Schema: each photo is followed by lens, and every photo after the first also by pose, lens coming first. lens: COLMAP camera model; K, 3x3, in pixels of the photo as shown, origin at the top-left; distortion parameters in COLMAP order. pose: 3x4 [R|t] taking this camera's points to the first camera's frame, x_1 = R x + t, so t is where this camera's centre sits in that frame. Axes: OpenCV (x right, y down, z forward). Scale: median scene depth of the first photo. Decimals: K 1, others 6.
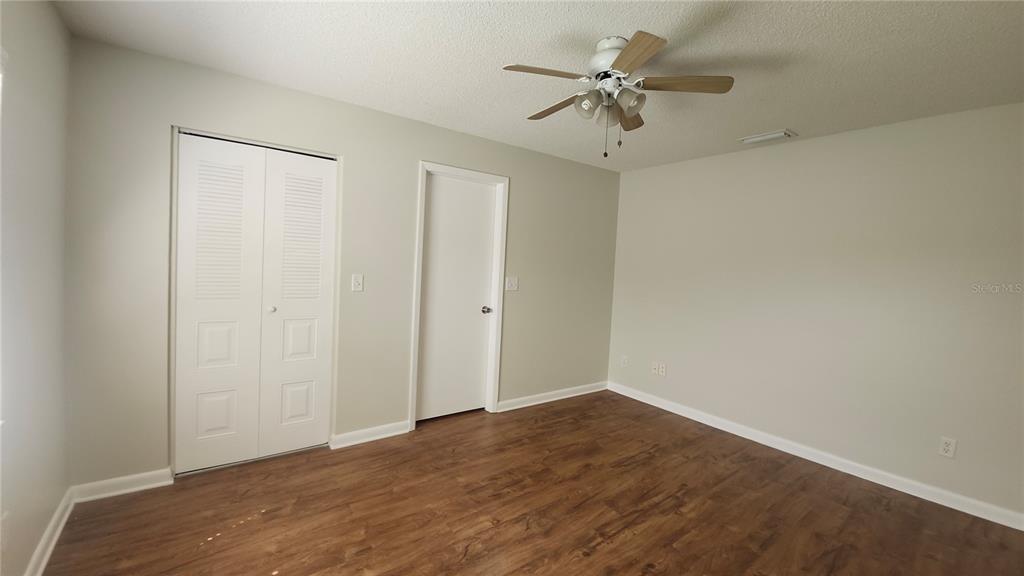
lens RADIAL K [[406.5, 0, 511.5], [0, 406.5, 280.2], [0, 0, 1]] dist [-0.002239, -0.009546]
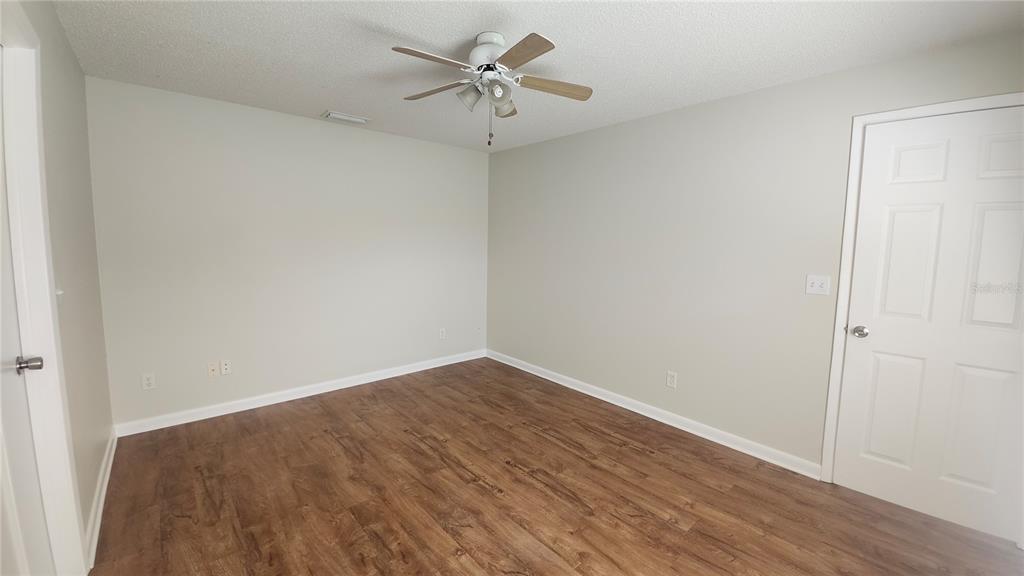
lens RADIAL K [[406.5, 0, 511.5], [0, 406.5, 280.2], [0, 0, 1]] dist [-0.002239, -0.009546]
pose [[-0.089825, -0.144952, 0.985353, -0.706116], [0.020223, 0.988883, 0.147315, -0.085126], [-0.995752, 0.033160, -0.085895, 0.823270]]
